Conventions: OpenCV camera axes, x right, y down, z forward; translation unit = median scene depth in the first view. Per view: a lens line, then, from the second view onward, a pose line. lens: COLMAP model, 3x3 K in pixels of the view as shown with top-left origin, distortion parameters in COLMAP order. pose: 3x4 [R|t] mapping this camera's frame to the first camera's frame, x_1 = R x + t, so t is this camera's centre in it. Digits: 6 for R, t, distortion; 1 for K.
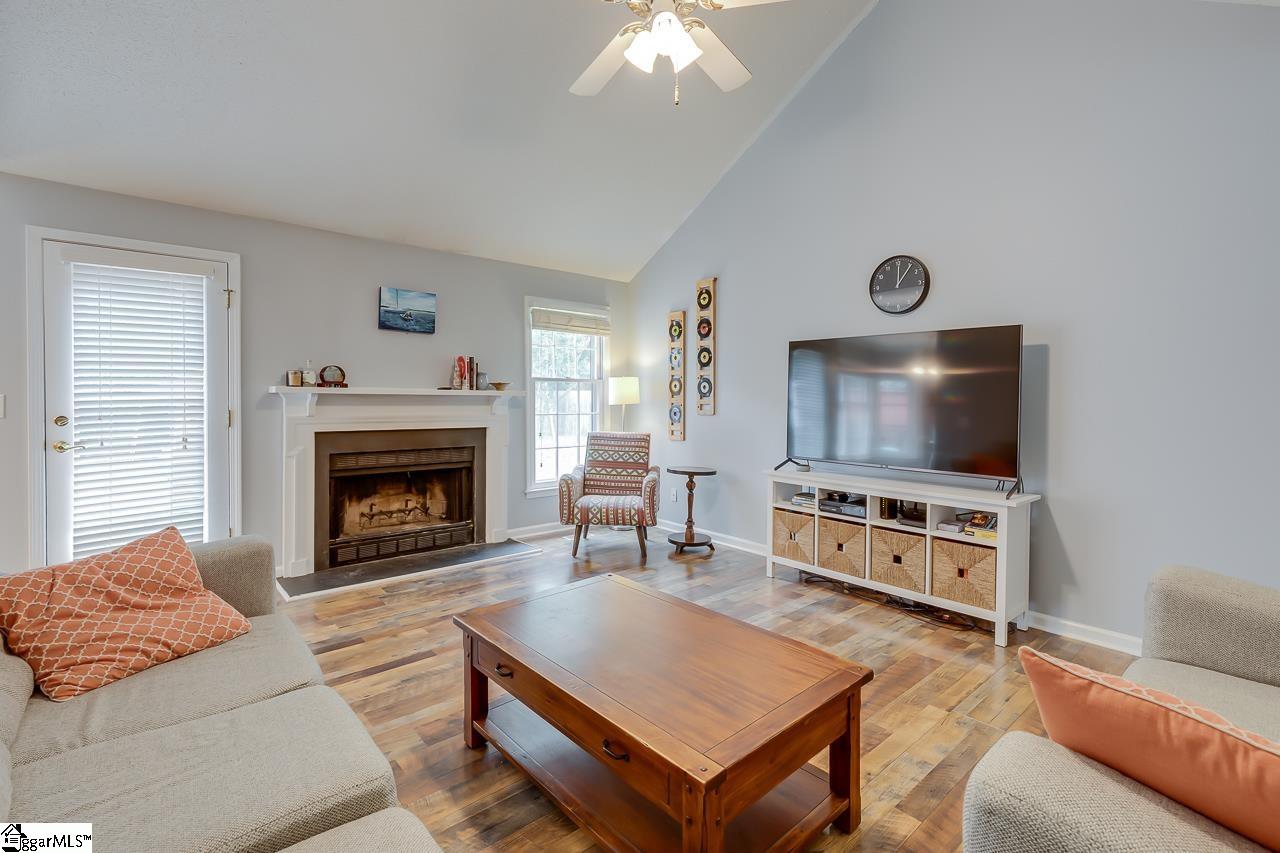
lens RADIAL K [[589.9, 0, 638.1], [0, 589.9, 402.8], [0, 0, 1]] dist [0.017654, -0.000346]
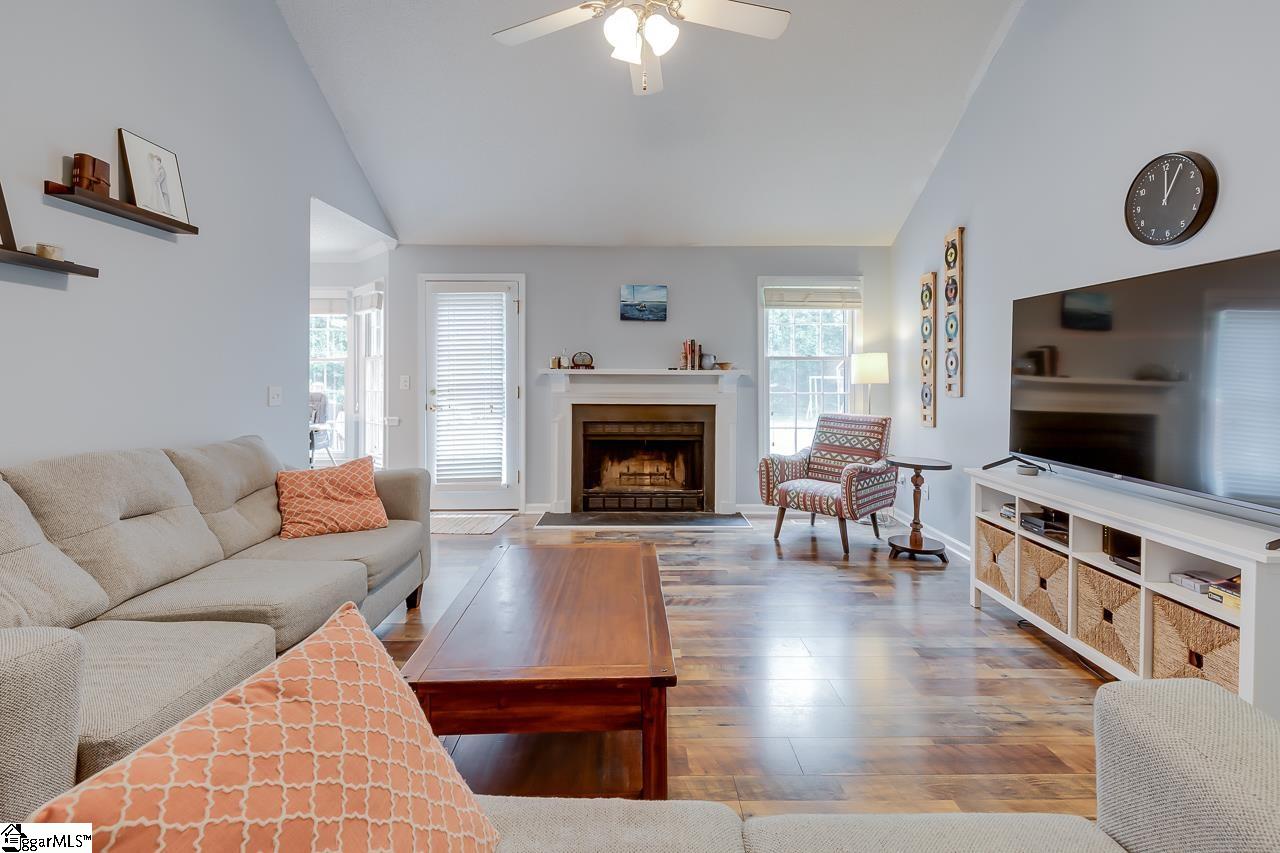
lens RADIAL K [[590.8, 0, 638.9], [0, 590.8, 380.9], [0, 0, 1]] dist [0.008883, -0.000371]
pose [[0.755524, 0.000541, -0.655121, 0.364274], [-0.002678, 0.999994, -0.002262, 0.001457], [0.655116, 0.003463, 0.755520, 0.110590]]
